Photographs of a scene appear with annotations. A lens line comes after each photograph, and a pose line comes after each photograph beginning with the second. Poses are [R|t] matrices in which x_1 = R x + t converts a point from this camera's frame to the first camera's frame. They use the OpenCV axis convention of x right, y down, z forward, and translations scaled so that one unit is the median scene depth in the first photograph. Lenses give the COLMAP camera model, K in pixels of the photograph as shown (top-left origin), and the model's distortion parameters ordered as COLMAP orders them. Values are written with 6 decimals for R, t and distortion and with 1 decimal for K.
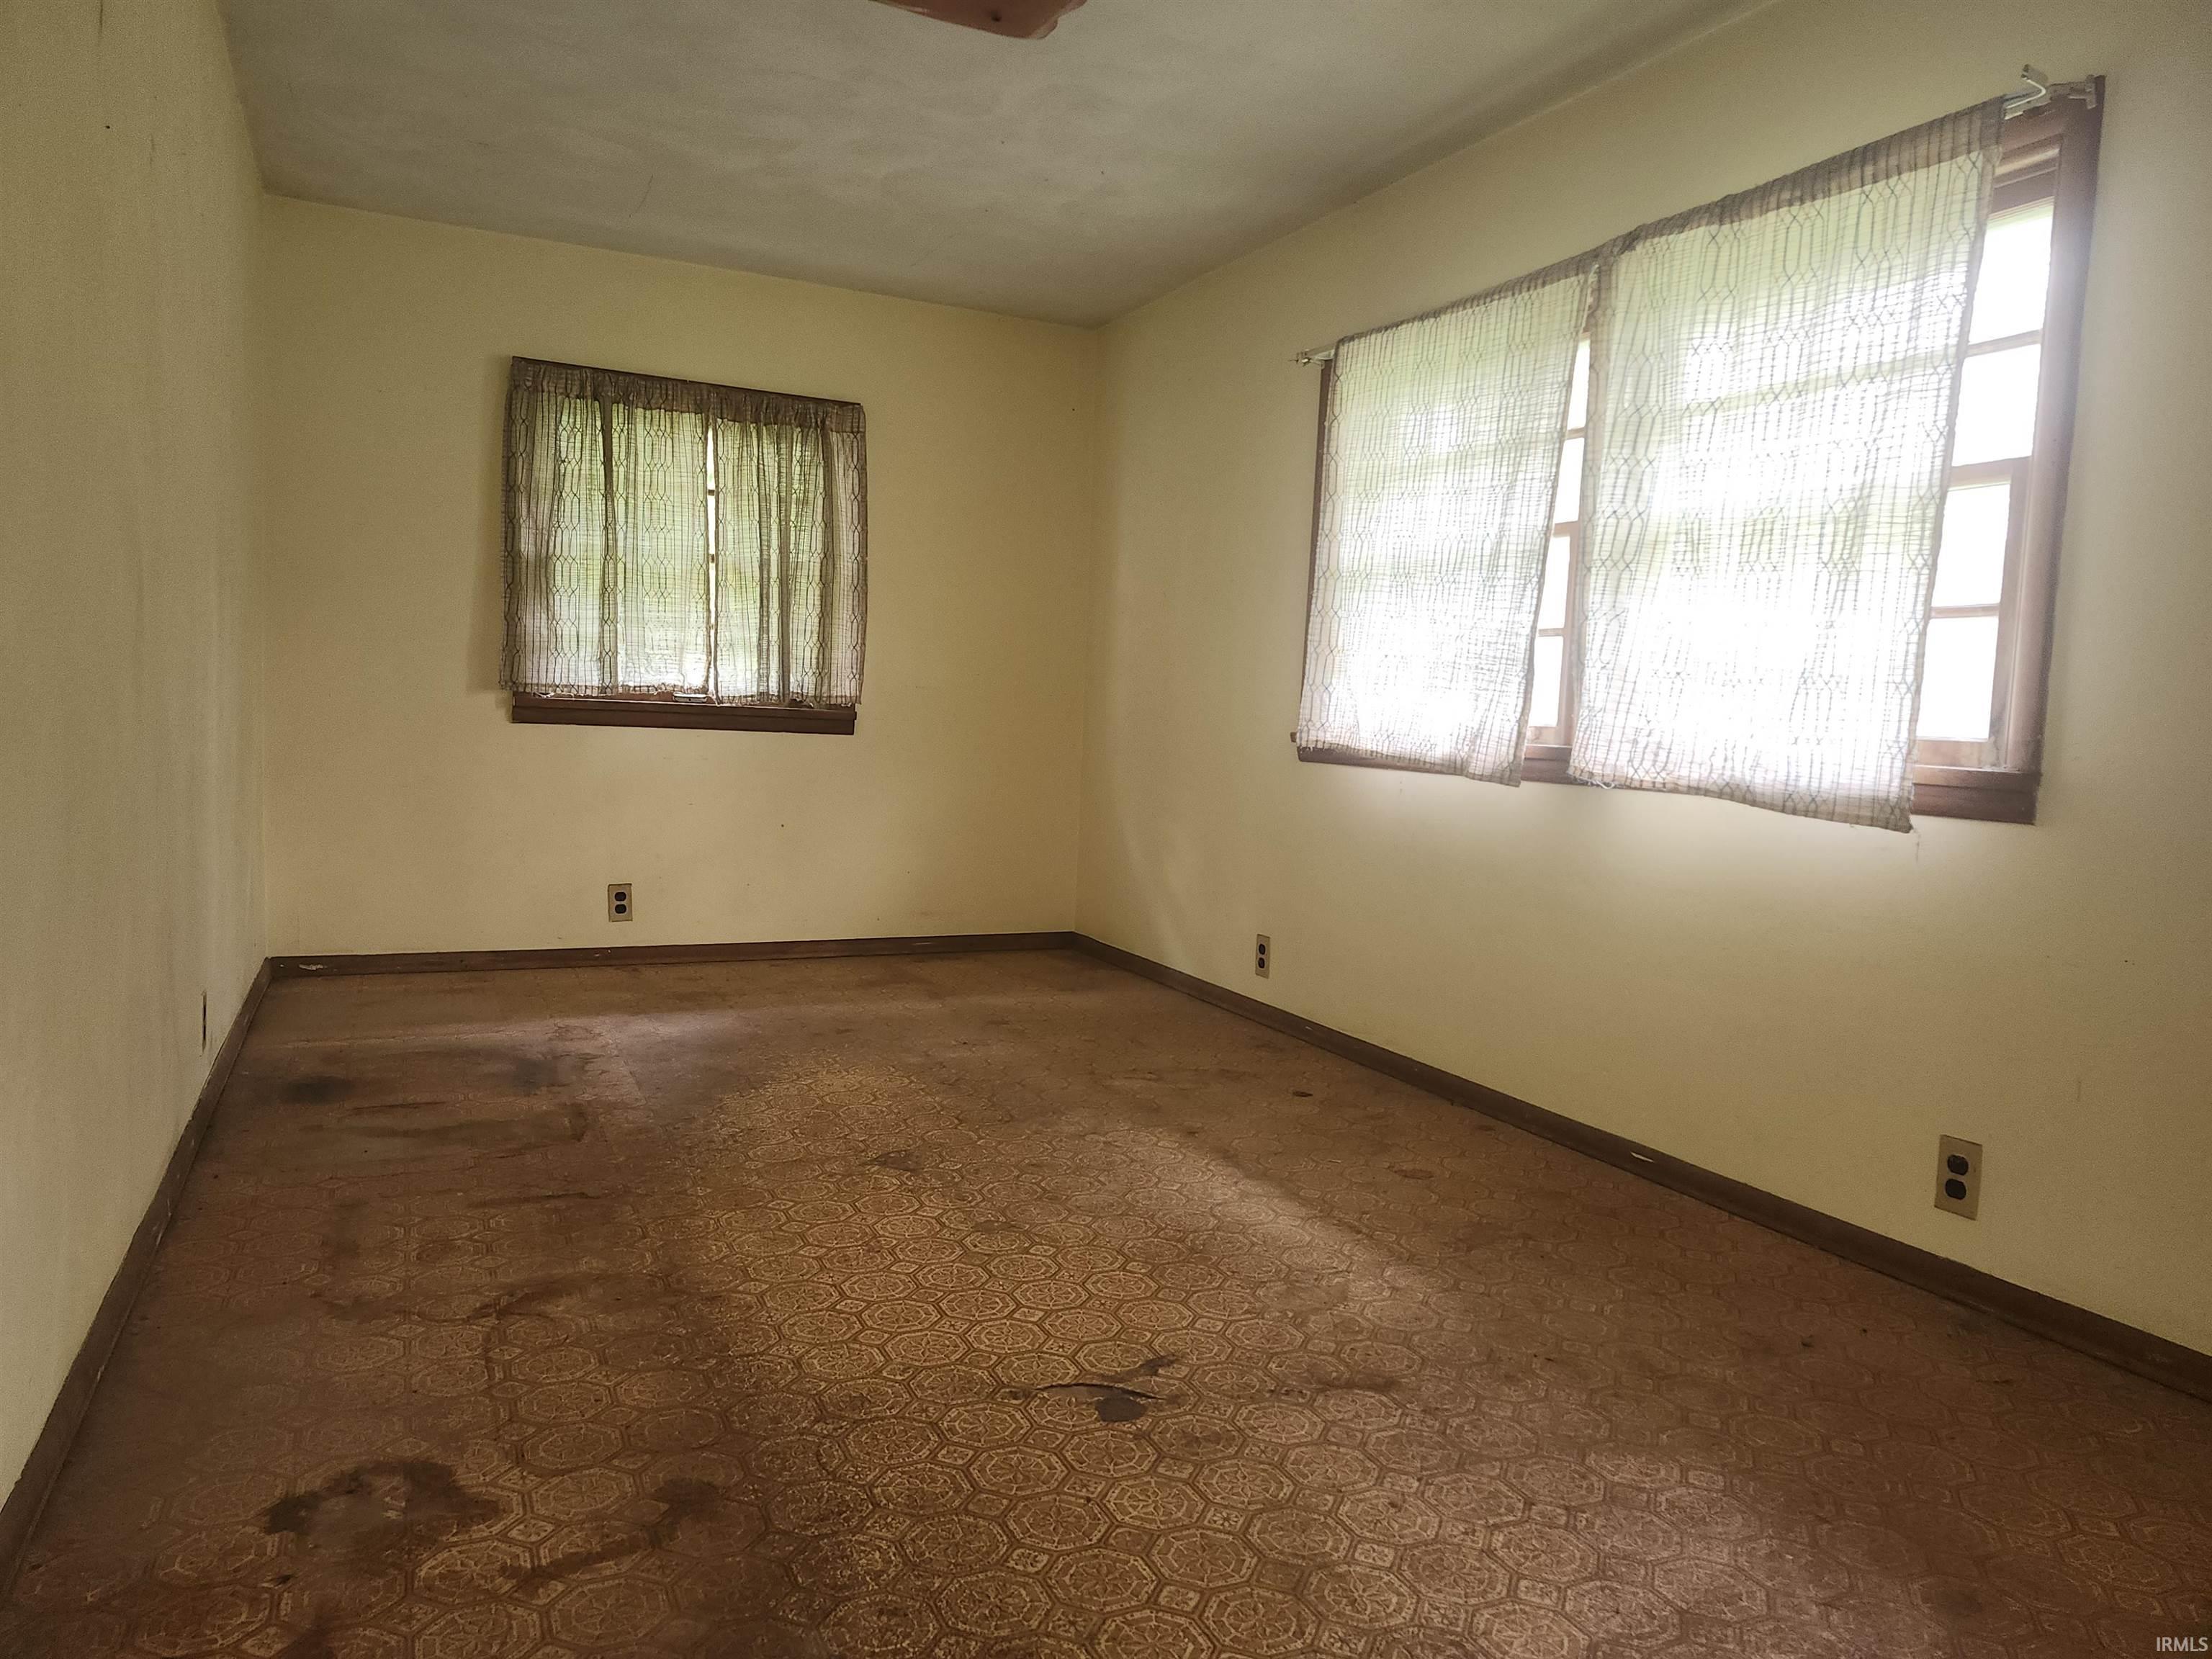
lens RADIAL K [[1424.3, 0, 1092.2], [0, 1424.3, 815.5], [0, 0, 1]] dist [0.056969, -0.062528]
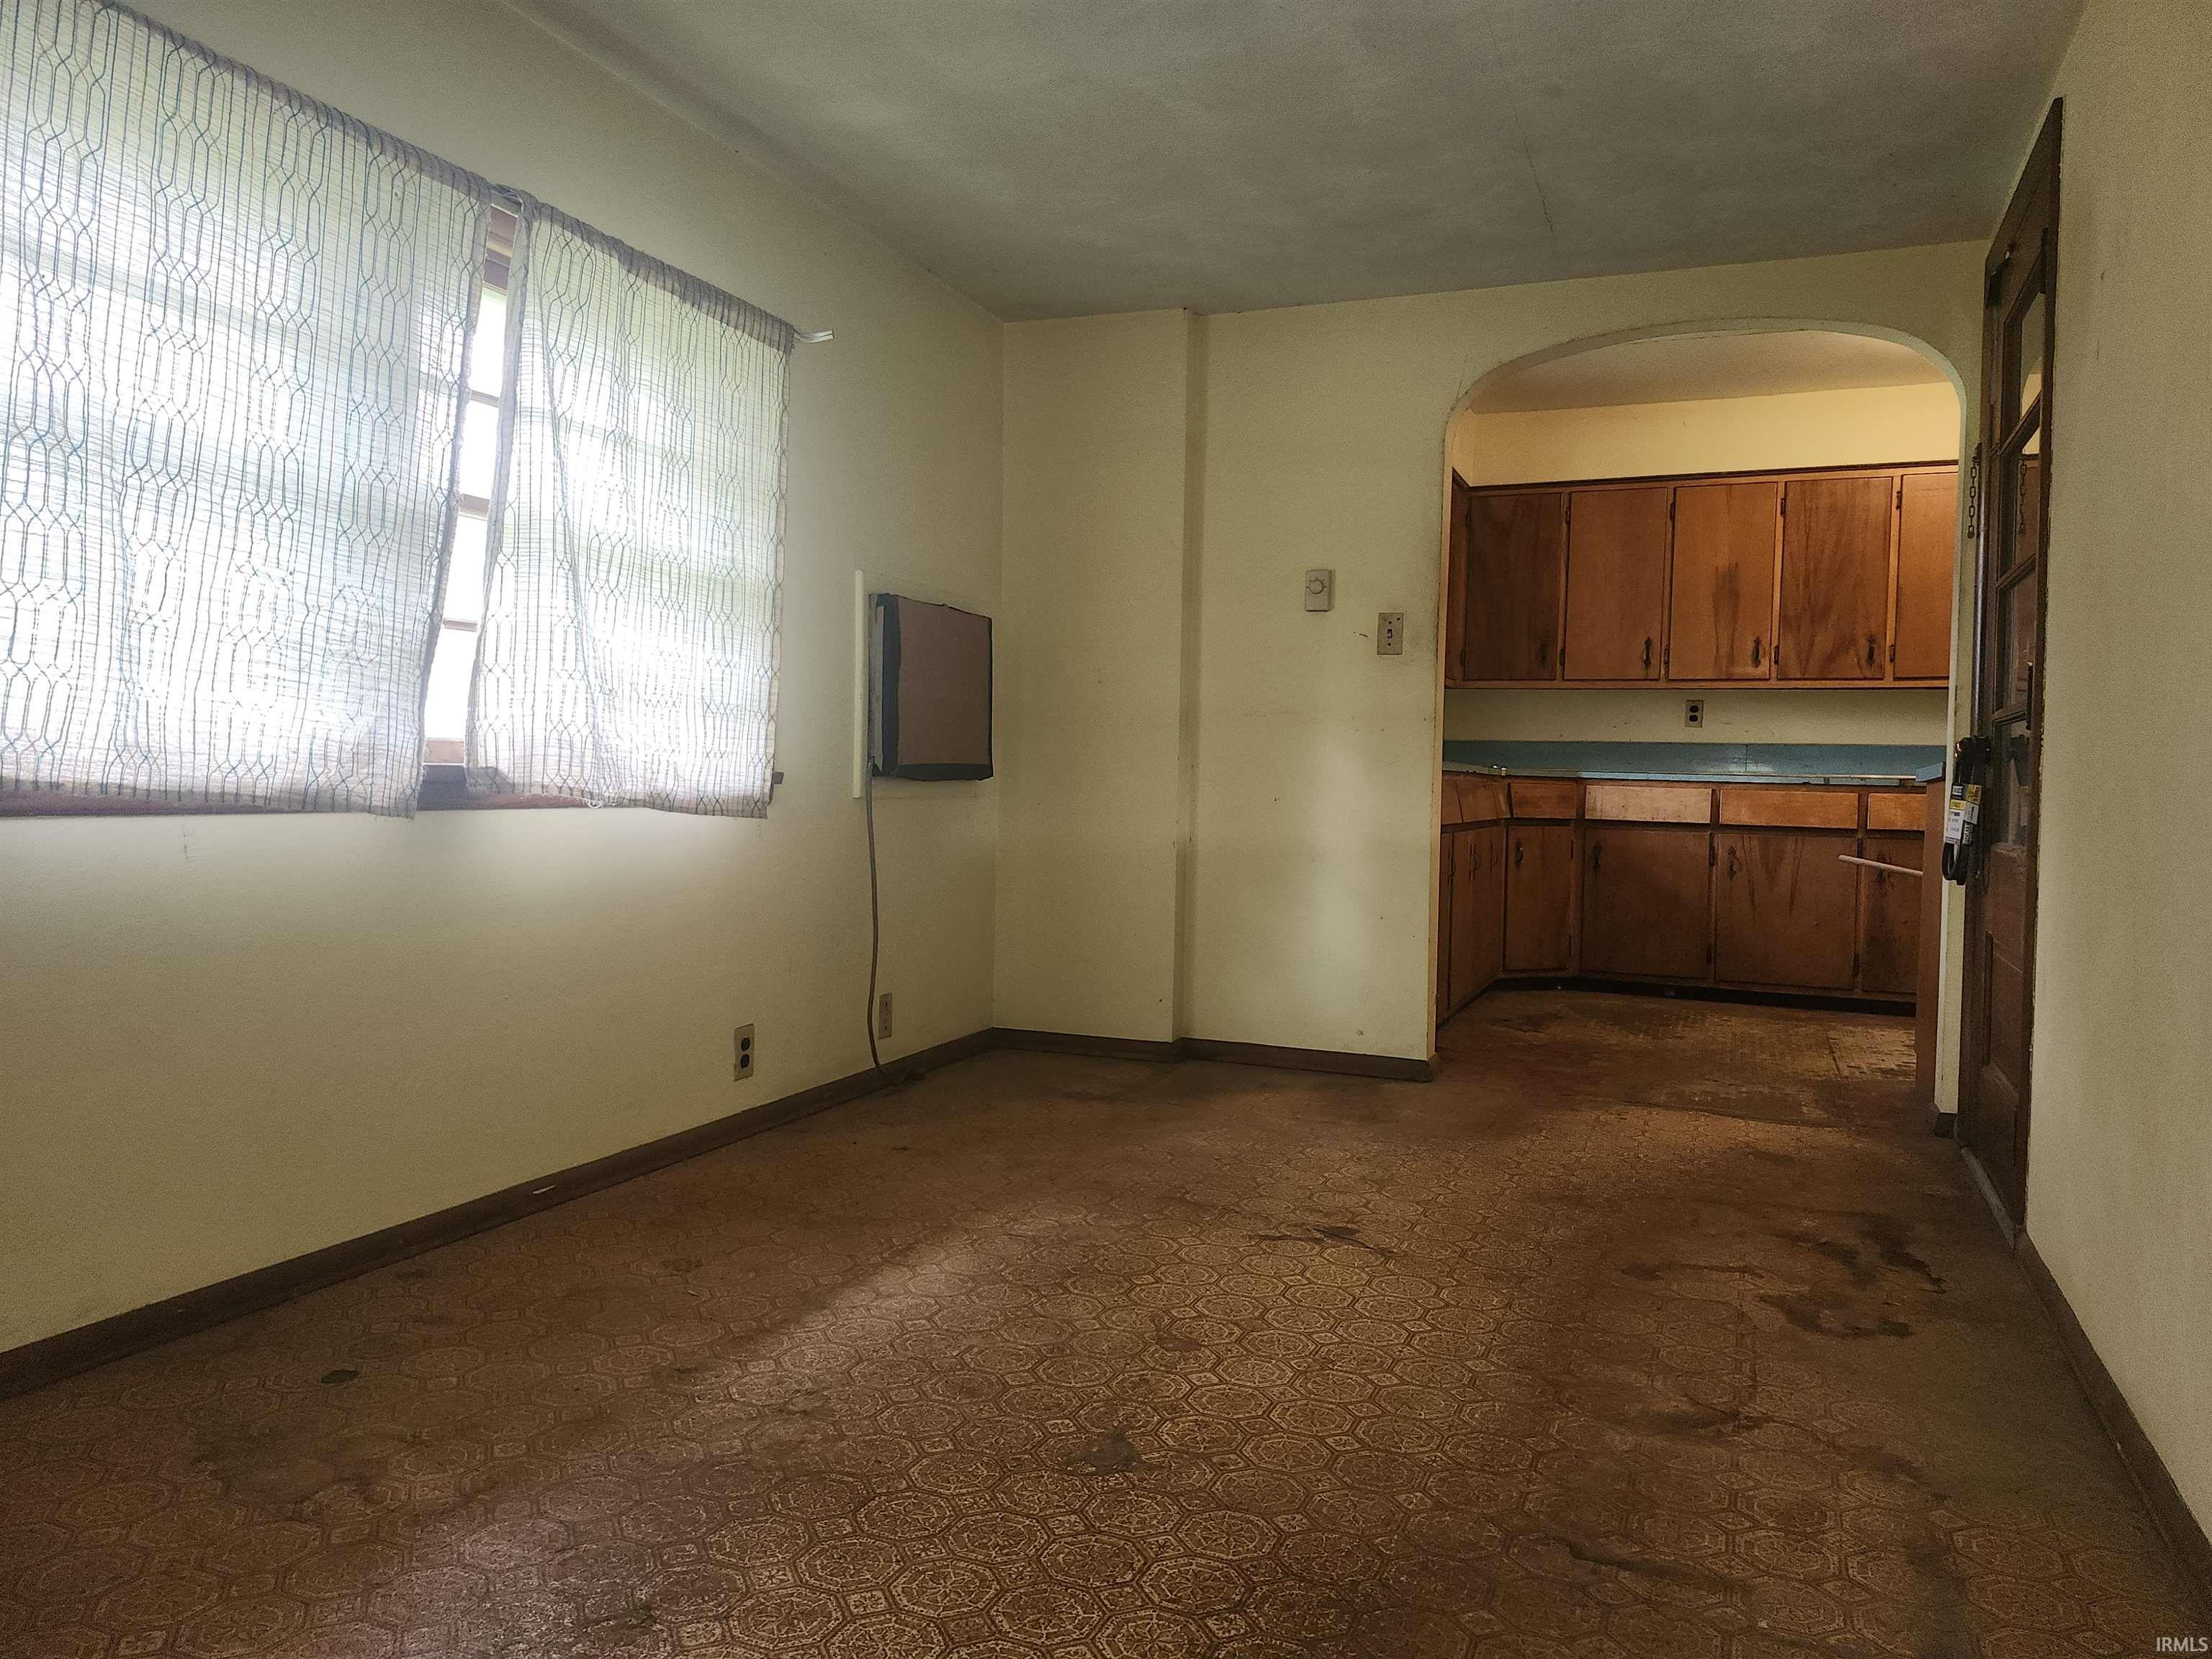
lens RADIAL K [[1539.3, 0, 1113.0], [0, 1539.3, 809.9], [0, 0, 1]] dist [0.084813, -0.083640]
pose [[-0.665157, -0.082926, 0.742085, -0.760249], [0.001273, 0.993687, 0.112183, -0.157688], [-0.746703, 0.075564, -0.660852, 1.705840]]
